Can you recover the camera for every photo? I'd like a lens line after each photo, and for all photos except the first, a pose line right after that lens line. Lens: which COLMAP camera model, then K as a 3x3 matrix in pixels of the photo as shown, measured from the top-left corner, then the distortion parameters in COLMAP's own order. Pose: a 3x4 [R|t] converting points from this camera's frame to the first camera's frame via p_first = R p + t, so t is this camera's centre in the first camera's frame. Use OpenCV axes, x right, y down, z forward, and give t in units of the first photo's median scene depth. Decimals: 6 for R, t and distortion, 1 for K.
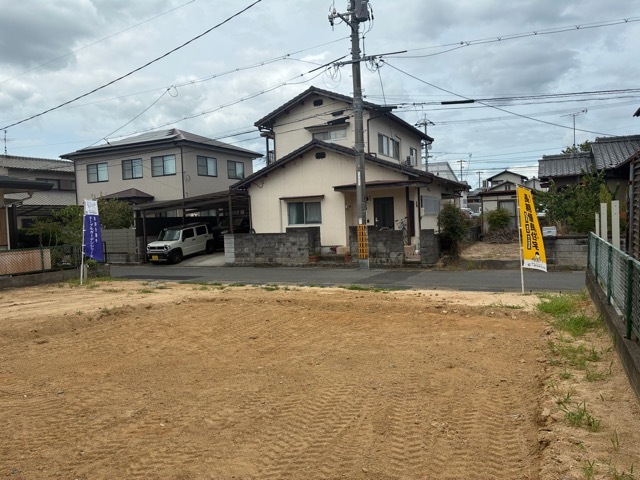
lens RADIAL K [[482.1, 0, 324.4], [0, 482.1, 242.4], [0, 0, 1]] dist [0.003552, -0.023044]
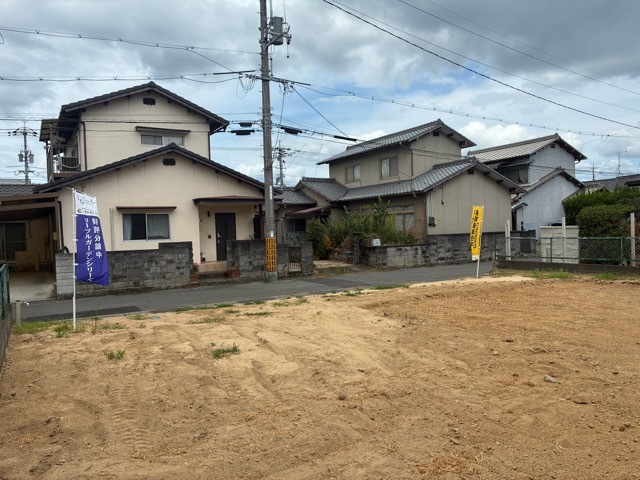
lens RADIAL K [[482.1, 0, 322.2], [0, 482.1, 236.4], [0, 0, 1]] dist [0.003552, -0.023044]
pose [[0.544673, 0.008495, 0.838605, -0.623614], [0.053864, 0.997530, -0.045090, 0.010748], [-0.836917, 0.069729, 0.542870, 0.309705]]
